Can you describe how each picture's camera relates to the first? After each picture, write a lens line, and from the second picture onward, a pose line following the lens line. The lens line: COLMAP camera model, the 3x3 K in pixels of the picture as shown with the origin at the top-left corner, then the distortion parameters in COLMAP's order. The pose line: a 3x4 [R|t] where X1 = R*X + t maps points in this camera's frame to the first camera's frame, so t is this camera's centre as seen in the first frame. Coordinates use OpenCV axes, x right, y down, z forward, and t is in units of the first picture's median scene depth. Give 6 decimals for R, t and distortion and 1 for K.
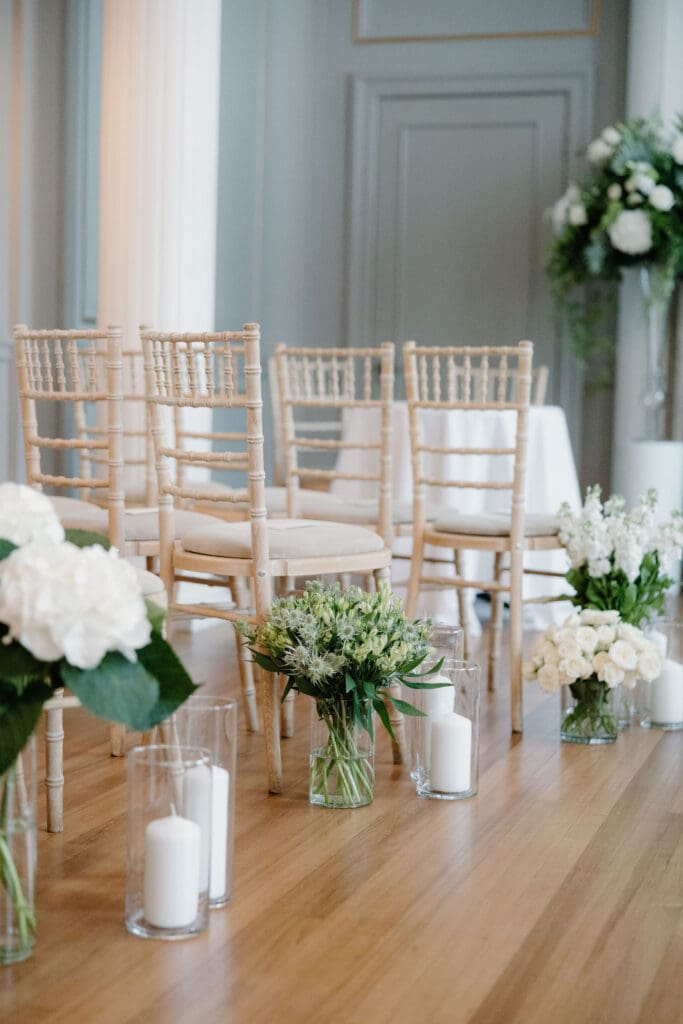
lens RADIAL K [[1876.4, 0, 341.5], [0, 1876.4, 512.0], [0, 0, 1]] dist [0.025833, 0.143412]
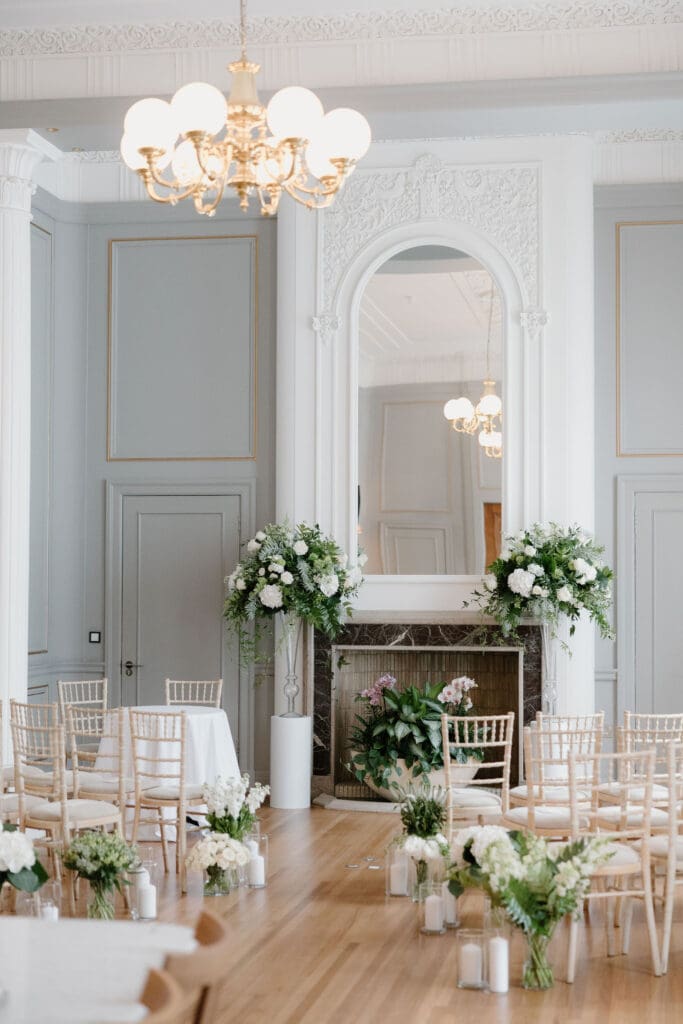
lens RADIAL K [[1876.4, 0, 341.5], [0, 1876.4, 512.0], [0, 0, 1]] dist [0.025833, 0.143412]
pose [[0.992256, -0.019578, 0.122659, 0.017507], [0.031008, 0.995278, -0.091981, -0.118396], [-0.120279, 0.095072, 0.988177, -1.250260]]
